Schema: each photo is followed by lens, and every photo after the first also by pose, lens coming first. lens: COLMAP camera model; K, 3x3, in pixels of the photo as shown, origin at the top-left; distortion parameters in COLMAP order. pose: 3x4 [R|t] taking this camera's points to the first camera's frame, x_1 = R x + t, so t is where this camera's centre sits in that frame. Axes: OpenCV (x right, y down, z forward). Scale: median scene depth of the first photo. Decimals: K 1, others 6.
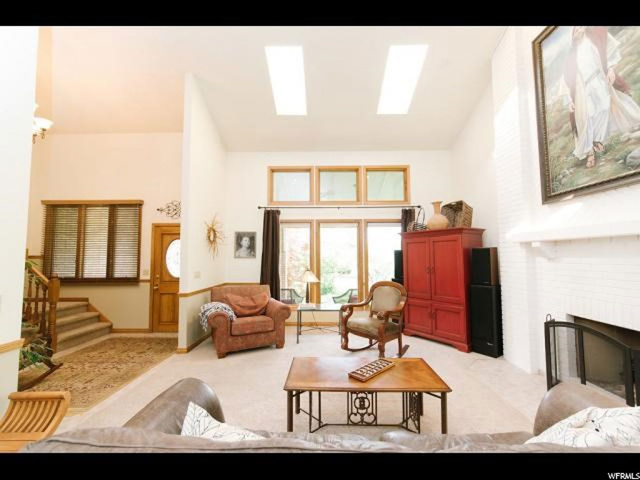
lens RADIAL K [[258.3, 0, 321.0], [0, 258.3, 239.1], [0, 0, 1]] dist [-0.000525, 0.000019]
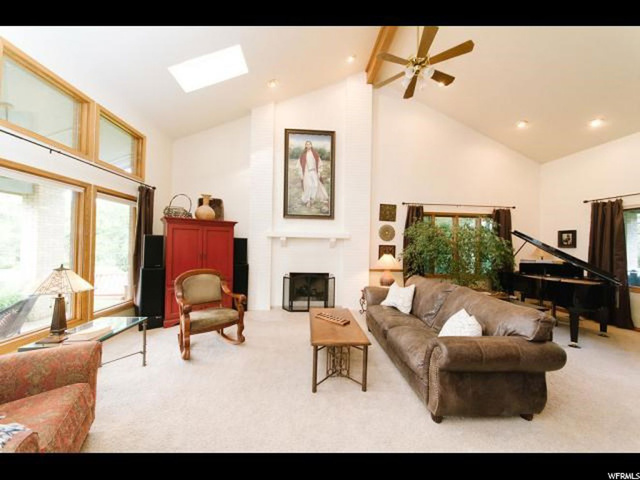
lens RADIAL K [[218.6, 0, 319.2], [0, 218.6, 240.0], [0, 0, 1]] dist [0.001964, 0.000660]
pose [[-0.072093, 0.018284, 0.997230, -0.839224], [-0.085744, 0.996017, -0.024460, 0.051479], [-0.993705, -0.087270, -0.070238, 0.897844]]
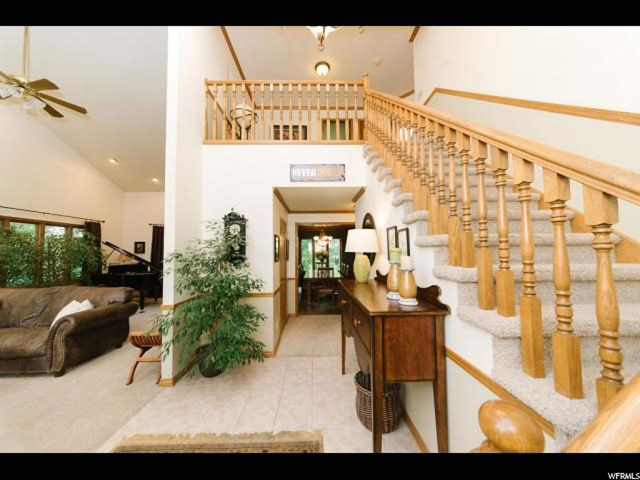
lens RADIAL K [[218.6, 0, 317.5], [0, 218.6, 241.2], [0, 0, 1]] dist [0.001964, 0.000660]
pose [[-0.999337, 0.016392, -0.032509, -0.884463], [0.020052, 0.993086, -0.115664, 0.056684], [0.030389, -0.116239, -0.992756, 0.958275]]
